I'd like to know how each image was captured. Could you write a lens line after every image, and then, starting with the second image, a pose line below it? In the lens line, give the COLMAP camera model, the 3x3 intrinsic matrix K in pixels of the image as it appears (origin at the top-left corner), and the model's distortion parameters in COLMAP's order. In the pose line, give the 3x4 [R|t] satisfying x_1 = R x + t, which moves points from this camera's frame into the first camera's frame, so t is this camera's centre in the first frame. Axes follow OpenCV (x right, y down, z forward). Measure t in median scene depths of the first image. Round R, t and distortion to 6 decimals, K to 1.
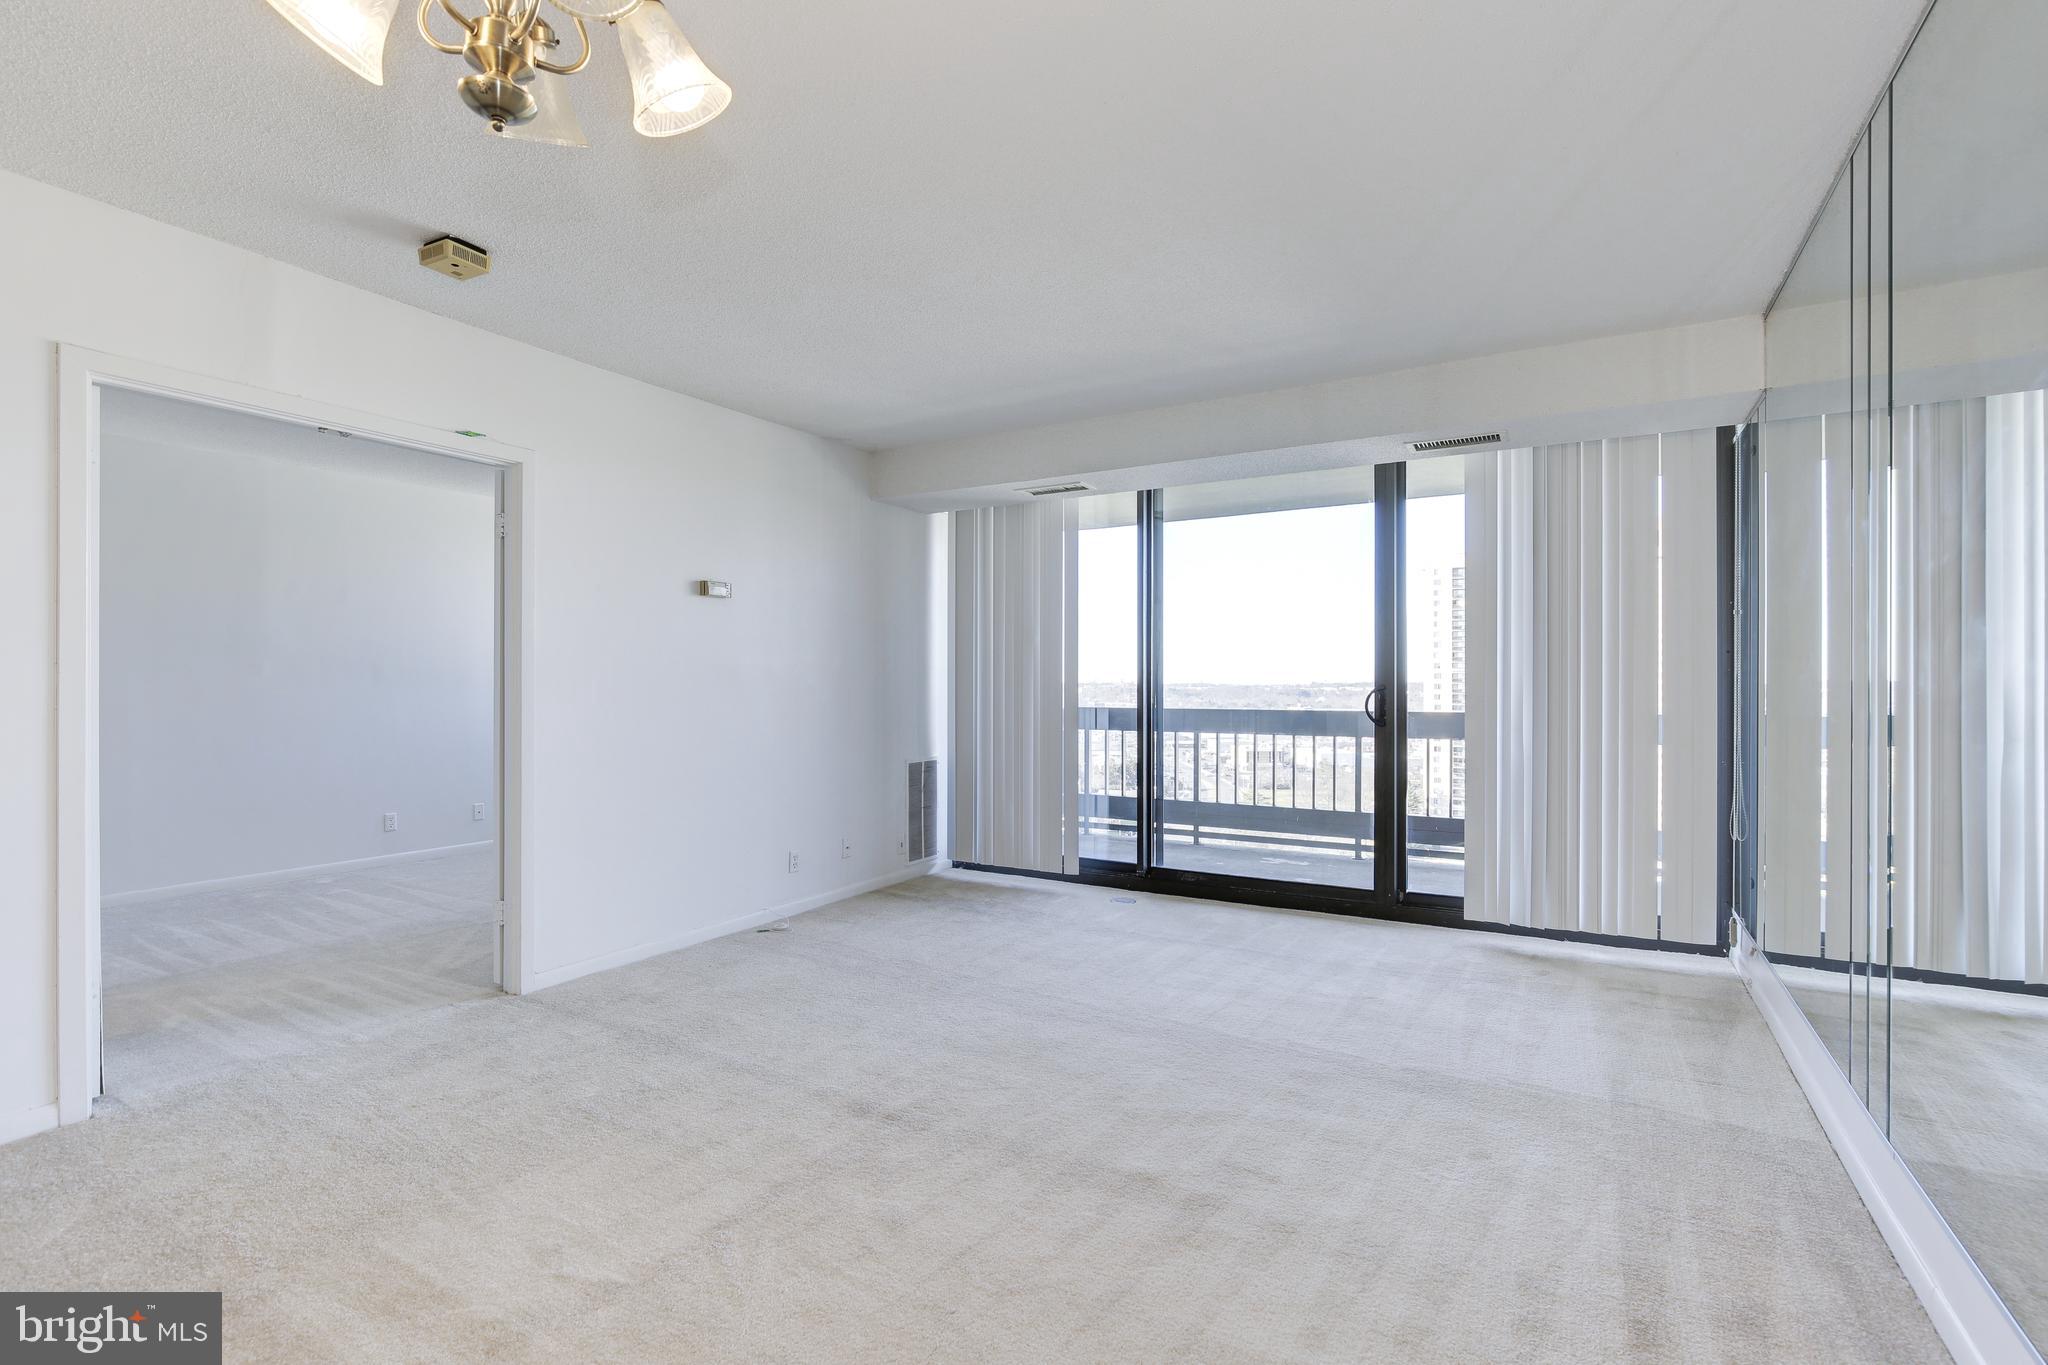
lens RADIAL K [[926.0, 0, 1010.3], [0, 926.0, 688.1], [0, 0, 1]] dist [-0.023416, 0.008430]
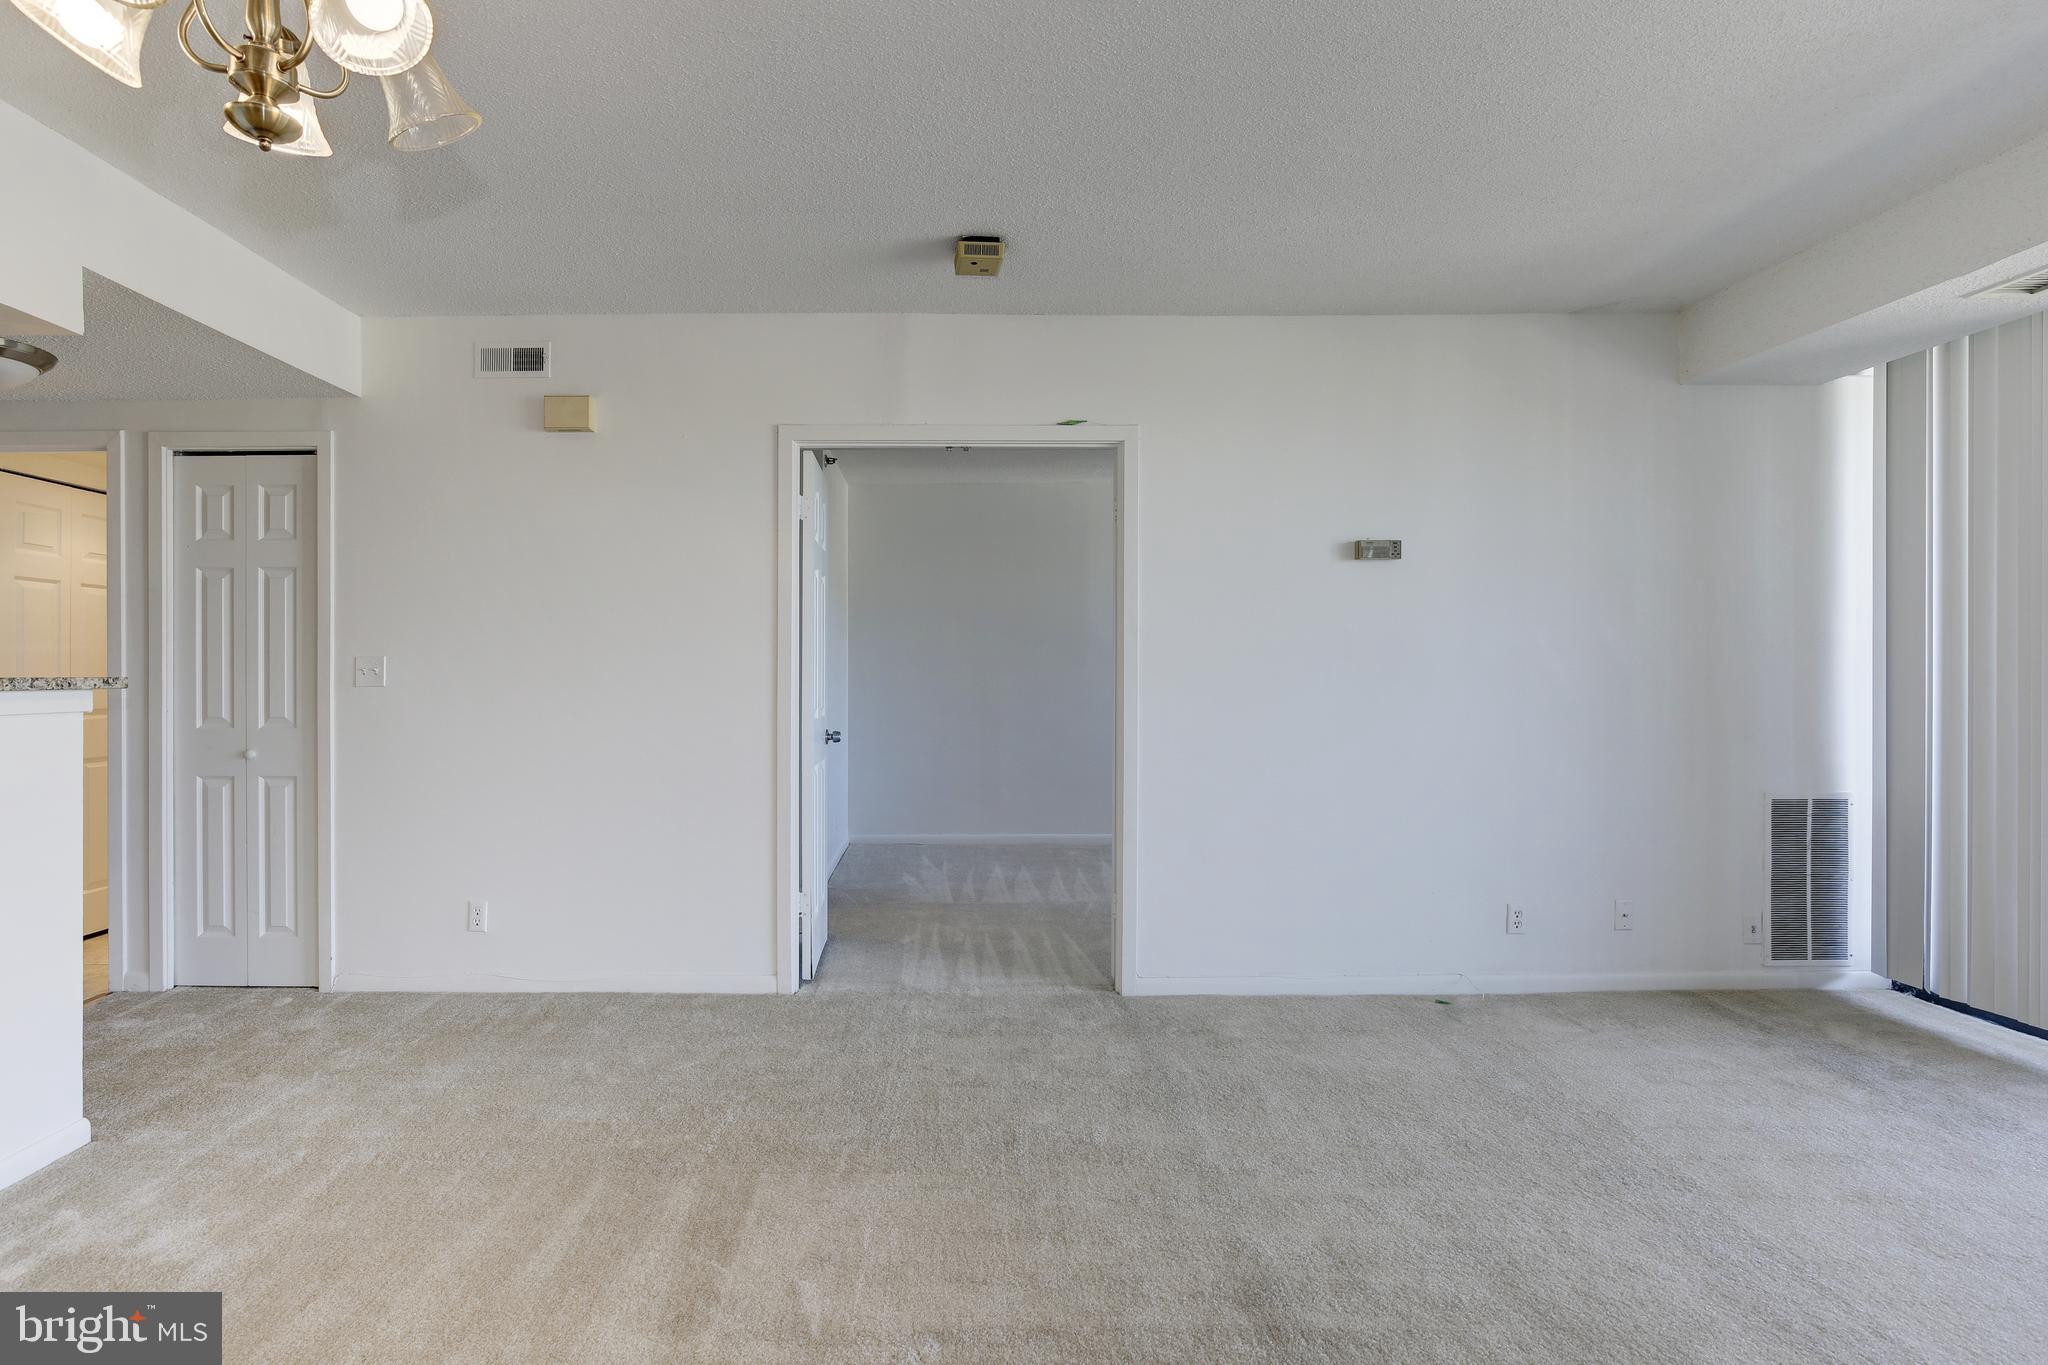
lens RADIAL K [[978.0, 0, 1024.0], [0, 978.0, 682.5], [0, 0, 1]] dist [-0.009236, 0.001332]
pose [[0.519117, 0.005194, -0.854687, 0.287545], [-0.000136, 0.999982, 0.005994, 0.000452], [0.854703, -0.002996, 0.519108, 0.384807]]
